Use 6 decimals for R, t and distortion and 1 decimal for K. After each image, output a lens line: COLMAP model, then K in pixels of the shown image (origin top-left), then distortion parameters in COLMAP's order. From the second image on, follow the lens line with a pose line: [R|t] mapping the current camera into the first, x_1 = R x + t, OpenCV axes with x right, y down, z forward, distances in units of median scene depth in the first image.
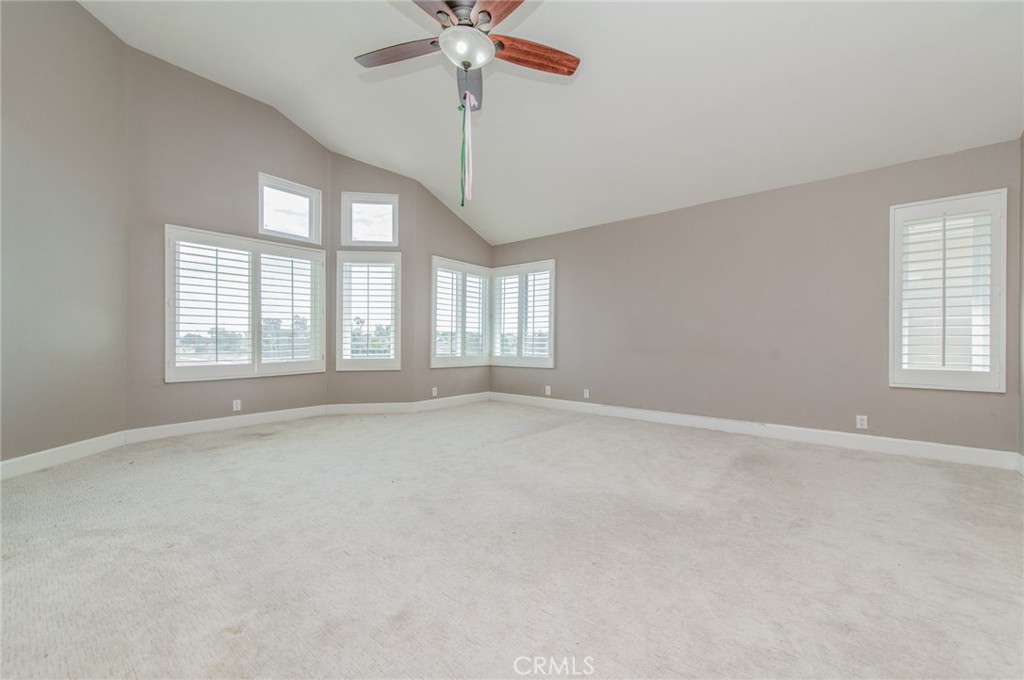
lens RADIAL K [[400.8, 0, 514.6], [0, 400.8, 342.8], [0, 0, 1]] dist [0.014116, -0.002465]
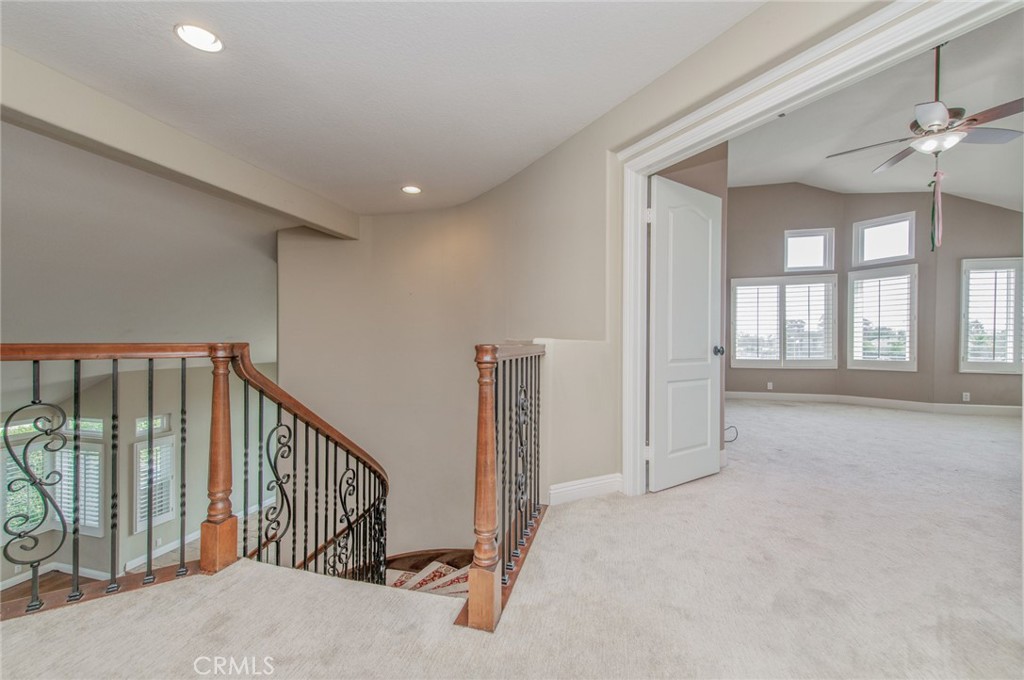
lens RADIAL K [[400.8, 0, 516.3], [0, 400.8, 339.1], [0, 0, 1]] dist [0.014116, -0.002465]
pose [[0.406240, 0.003271, -0.913761, 0.279091], [0.003425, 0.999981, 0.005102, -0.030863], [0.913760, -0.005202, 0.406221, -0.438425]]
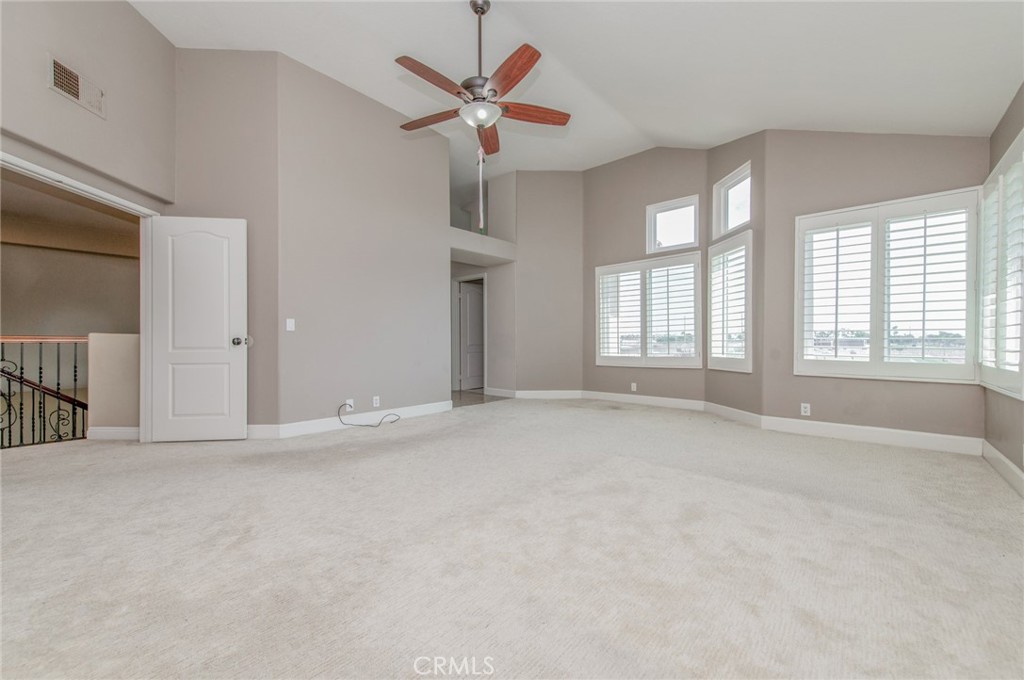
lens RADIAL K [[400.8, 0, 516.8], [0, 400.8, 339.1], [0, 0, 1]] dist [0.014116, -0.002465]
pose [[-0.040929, -0.001711, -0.999161, 0.557059], [0.011391, 0.999933, -0.002179, -0.005742], [0.999097, -0.011471, -0.040907, 0.556050]]
